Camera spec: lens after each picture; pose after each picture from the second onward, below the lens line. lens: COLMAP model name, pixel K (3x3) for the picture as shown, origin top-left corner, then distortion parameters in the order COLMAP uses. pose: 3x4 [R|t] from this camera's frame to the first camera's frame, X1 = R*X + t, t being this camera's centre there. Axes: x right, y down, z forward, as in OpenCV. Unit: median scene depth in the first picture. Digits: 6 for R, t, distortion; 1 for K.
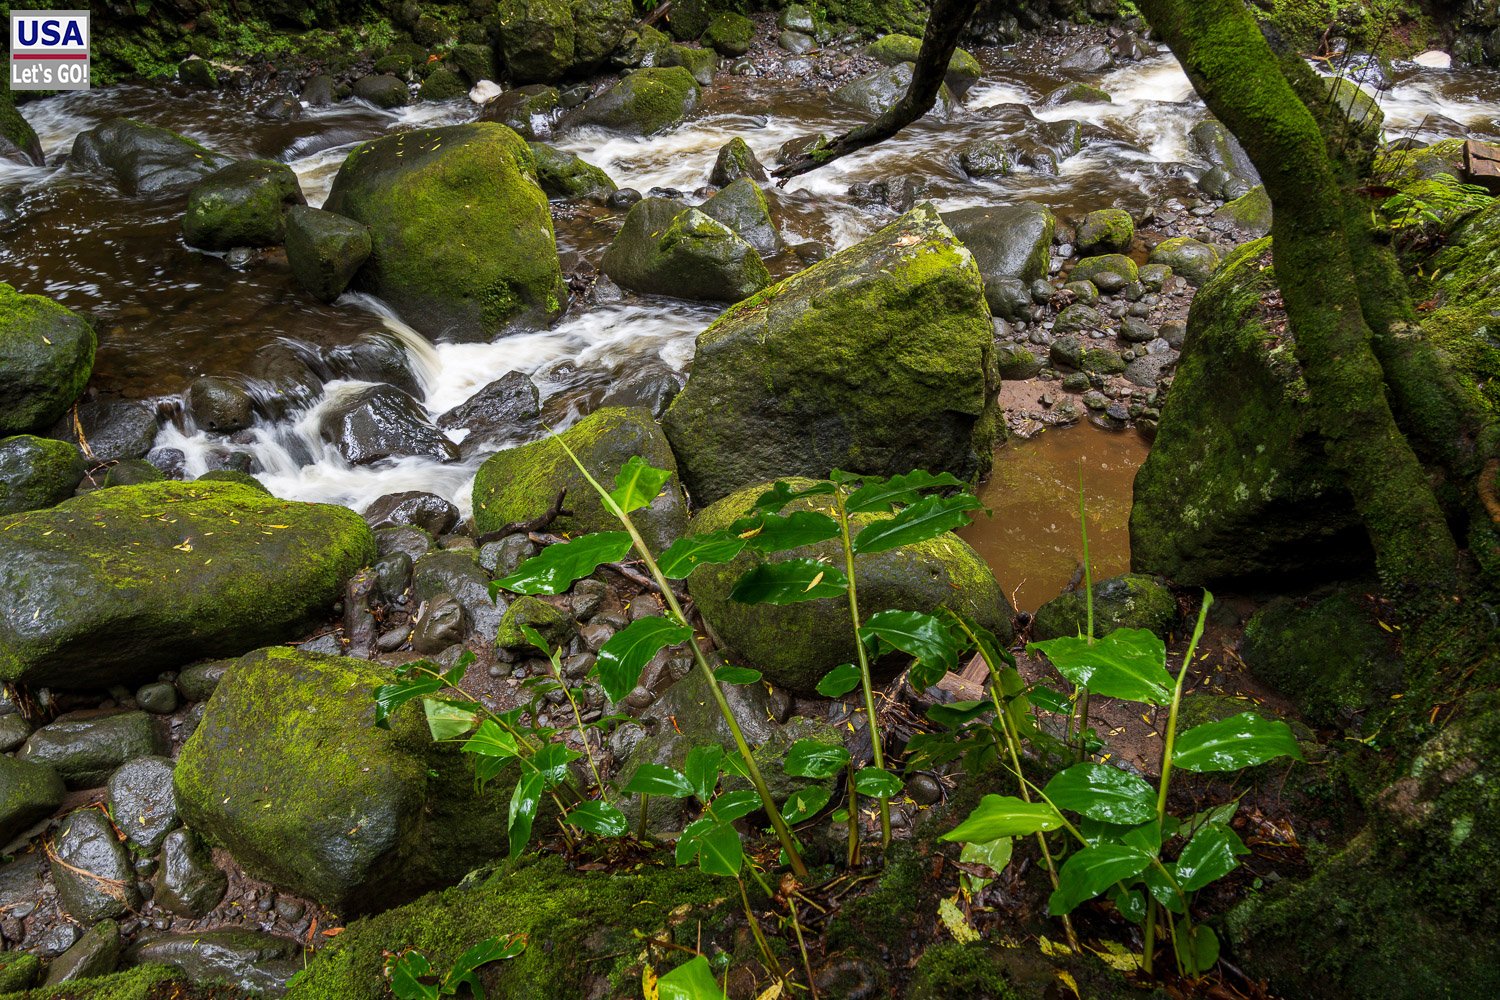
lens RADIAL K [[1137.8, 0, 750.0], [0, 1137.8, 500.0], [0, 0, 1]] dist [0.015839, -0.013818]
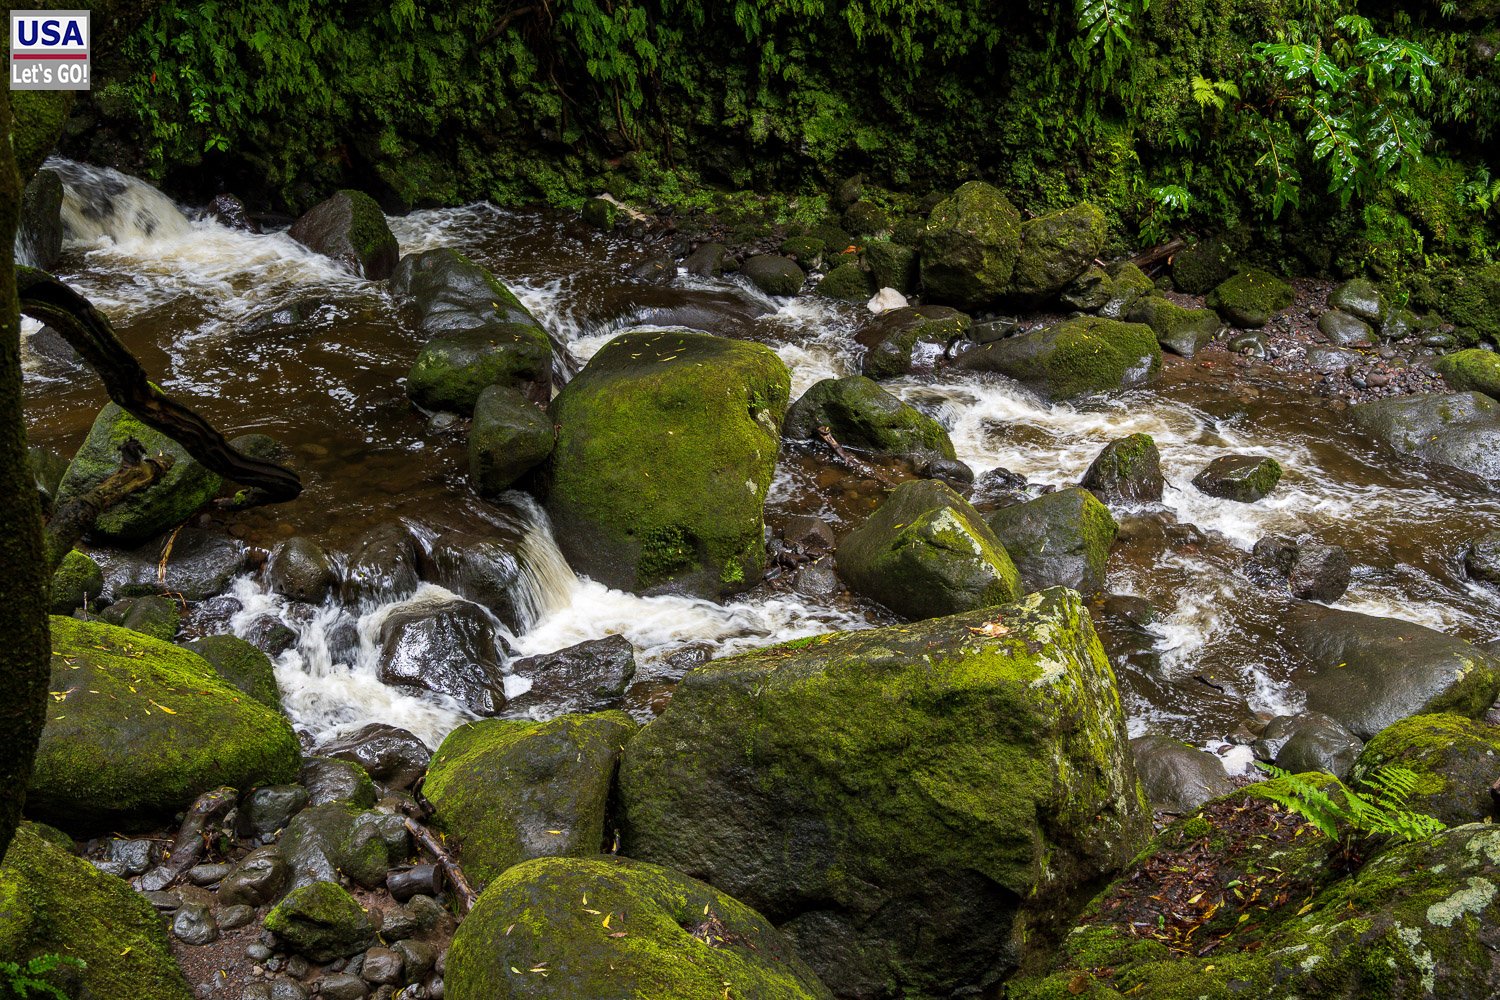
lens RADIAL K [[1635.0, 0, 750.0], [0, 1635.0, 500.0], [0, 0, 1]] dist [-0.000420, -0.020748]
pose [[0.848403, 0.268351, -0.456289, 0.278686], [-0.353047, 0.929115, -0.110014, -0.079931], [0.394423, 0.254427, 0.883005, -0.010305]]
